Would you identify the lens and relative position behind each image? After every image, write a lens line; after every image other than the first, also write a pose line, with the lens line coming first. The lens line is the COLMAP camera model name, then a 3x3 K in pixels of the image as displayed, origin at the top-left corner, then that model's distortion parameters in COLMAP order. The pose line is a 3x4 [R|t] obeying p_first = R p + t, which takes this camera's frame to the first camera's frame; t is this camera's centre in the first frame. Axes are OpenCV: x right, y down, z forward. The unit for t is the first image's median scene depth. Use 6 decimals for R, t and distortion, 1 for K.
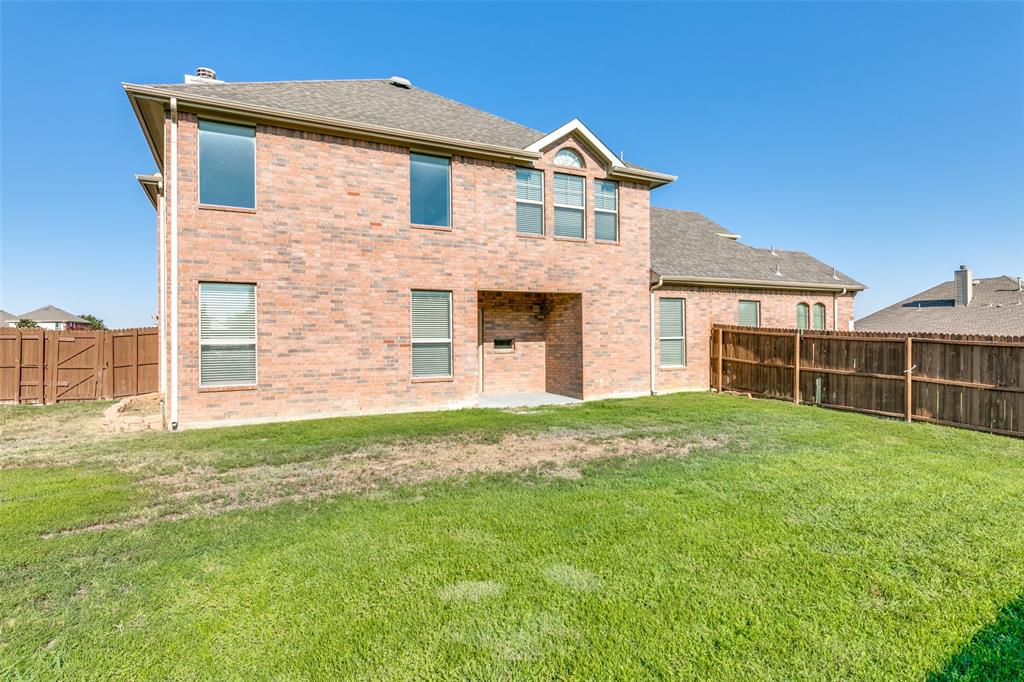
lens RADIAL K [[539.8, 0, 512.0], [0, 539.8, 341.0], [0, 0, 1]] dist [0.000975, -0.000255]
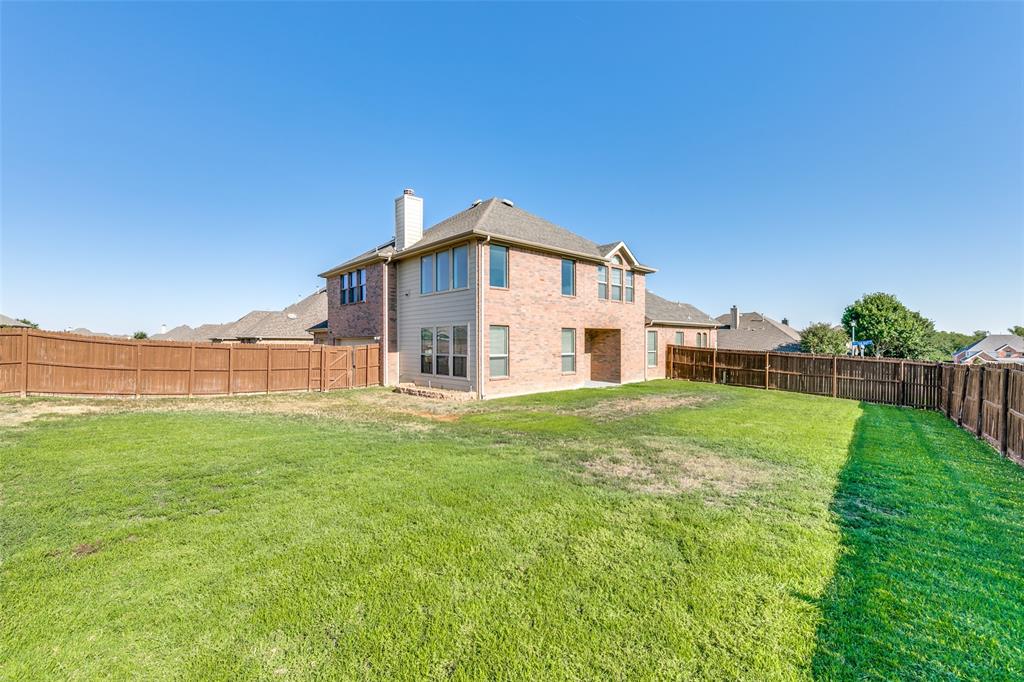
lens RADIAL K [[437.7, 0, 512.0], [0, 437.7, 341.0], [0, 0, 1]] dist [0.000187, -0.000021]
pose [[0.961090, 0.009799, 0.276061, -0.697704], [-0.007423, 0.999926, -0.009651, -0.027398], [-0.276135, 0.007226, 0.961092, -0.420839]]
